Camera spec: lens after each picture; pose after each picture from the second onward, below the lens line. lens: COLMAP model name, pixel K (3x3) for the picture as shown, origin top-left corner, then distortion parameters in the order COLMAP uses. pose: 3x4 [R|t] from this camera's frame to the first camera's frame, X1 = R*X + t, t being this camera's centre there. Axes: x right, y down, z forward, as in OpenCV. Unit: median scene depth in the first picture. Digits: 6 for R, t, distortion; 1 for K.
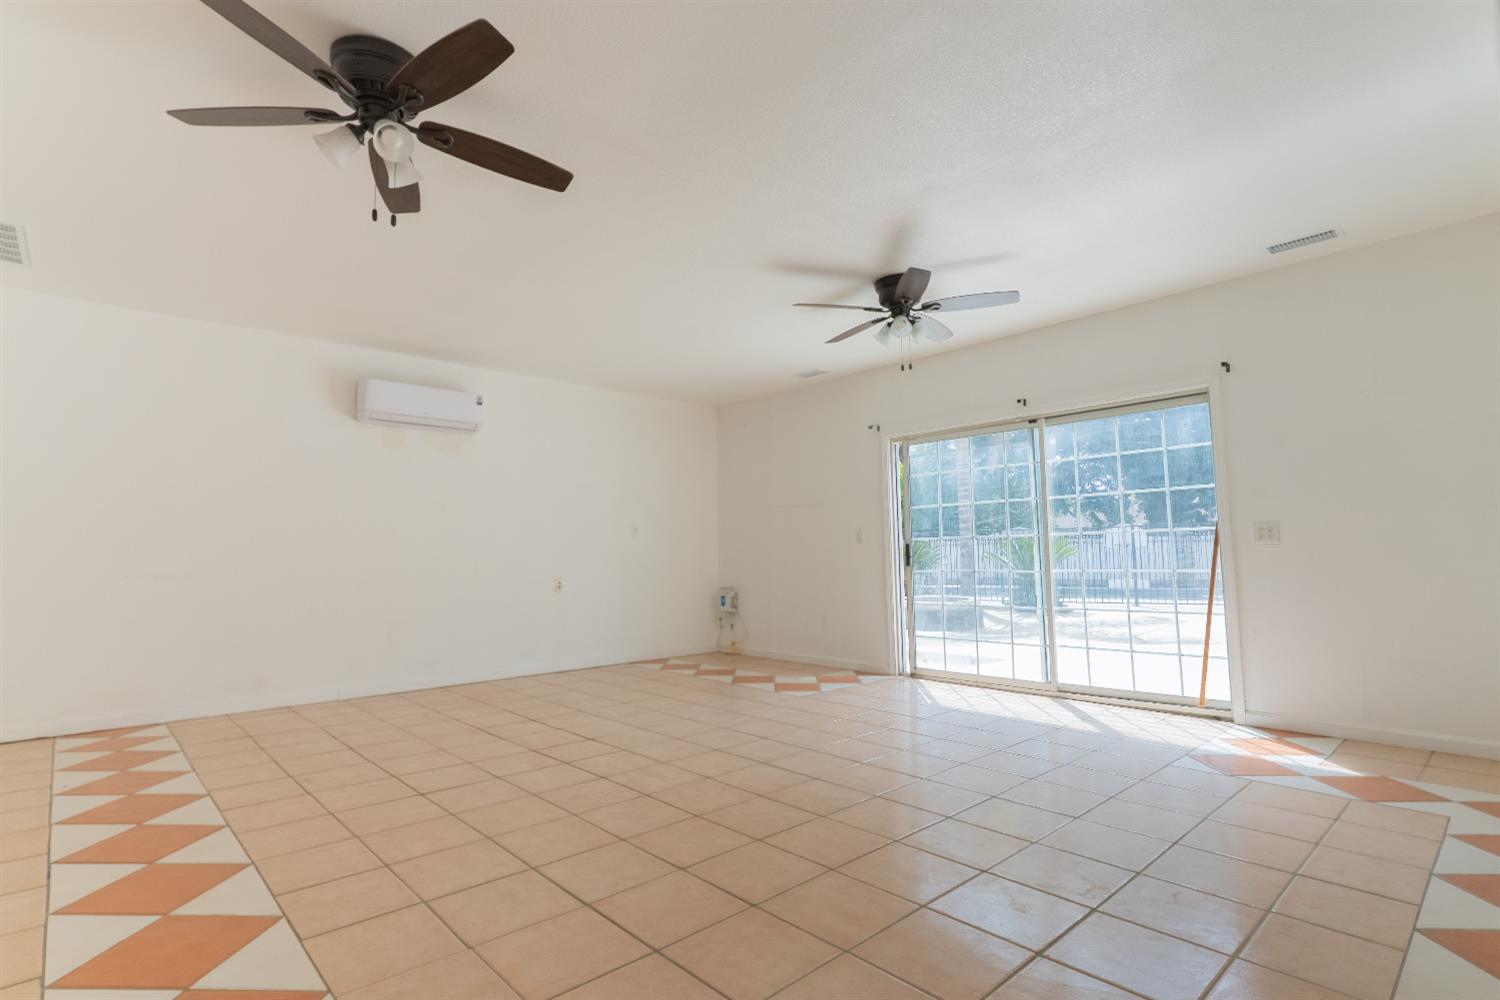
lens RADIAL K [[727.3, 0, 746.1], [0, 727.3, 498.8], [0, 0, 1]] dist [0.001384, 0.000121]
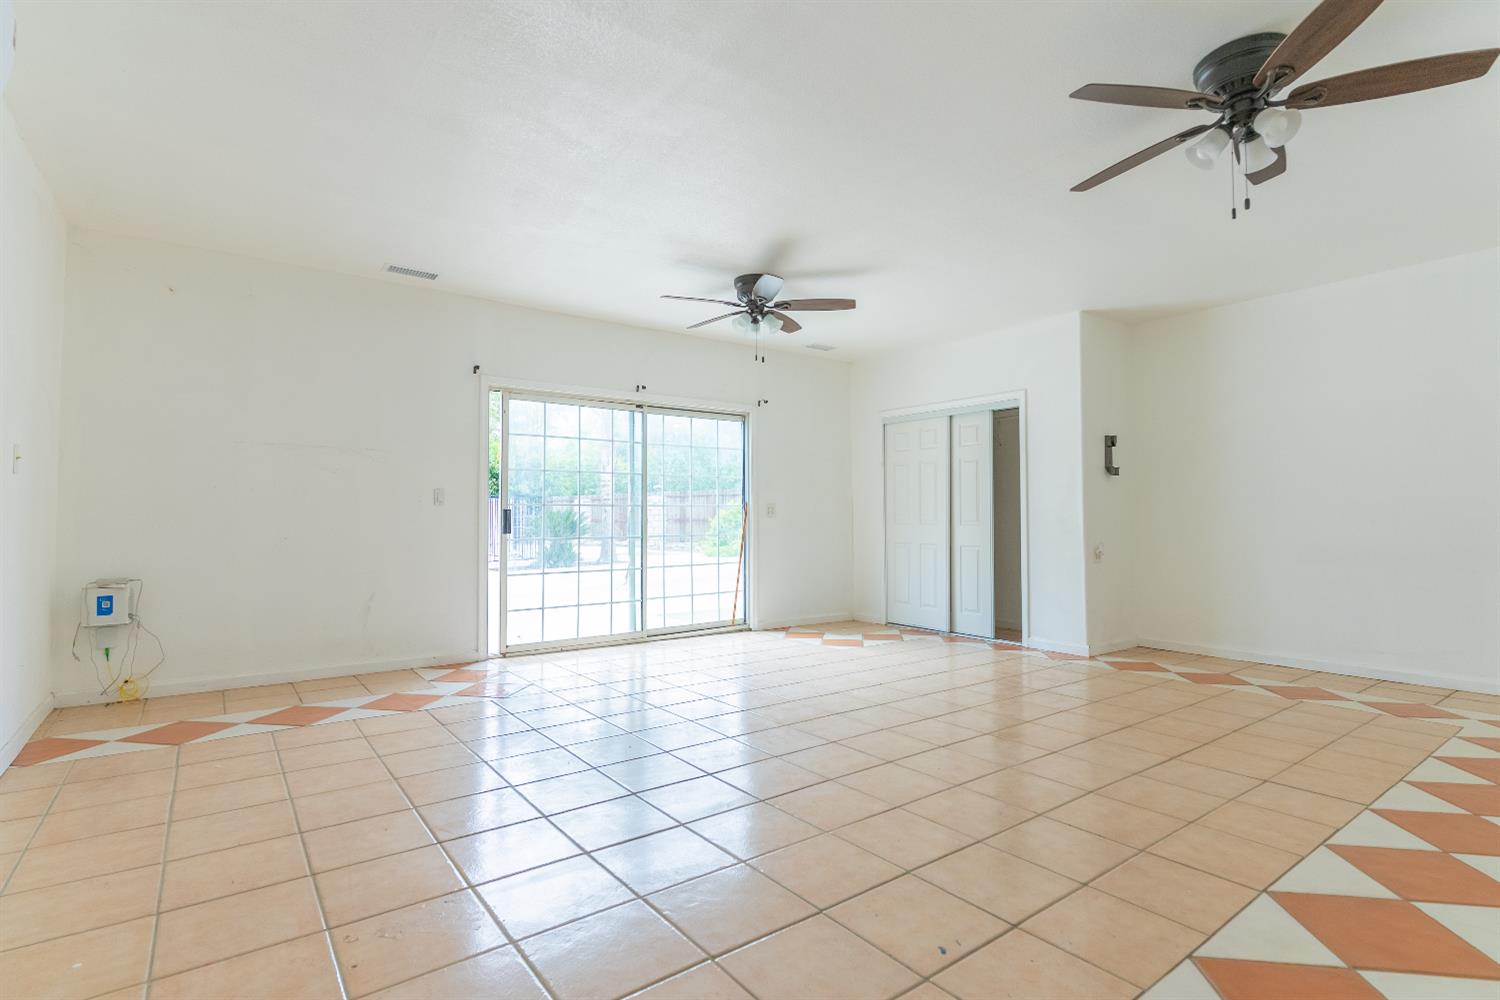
lens RADIAL K [[727.3, 0, 747.6], [0, 727.3, 503.6], [0, 0, 1]] dist [0.001384, 0.000121]
pose [[0.100862, 0.034858, 0.994290, -0.834866], [-0.081613, 0.996308, -0.026650, 0.072152], [-0.991547, -0.078459, 0.103334, 0.813837]]
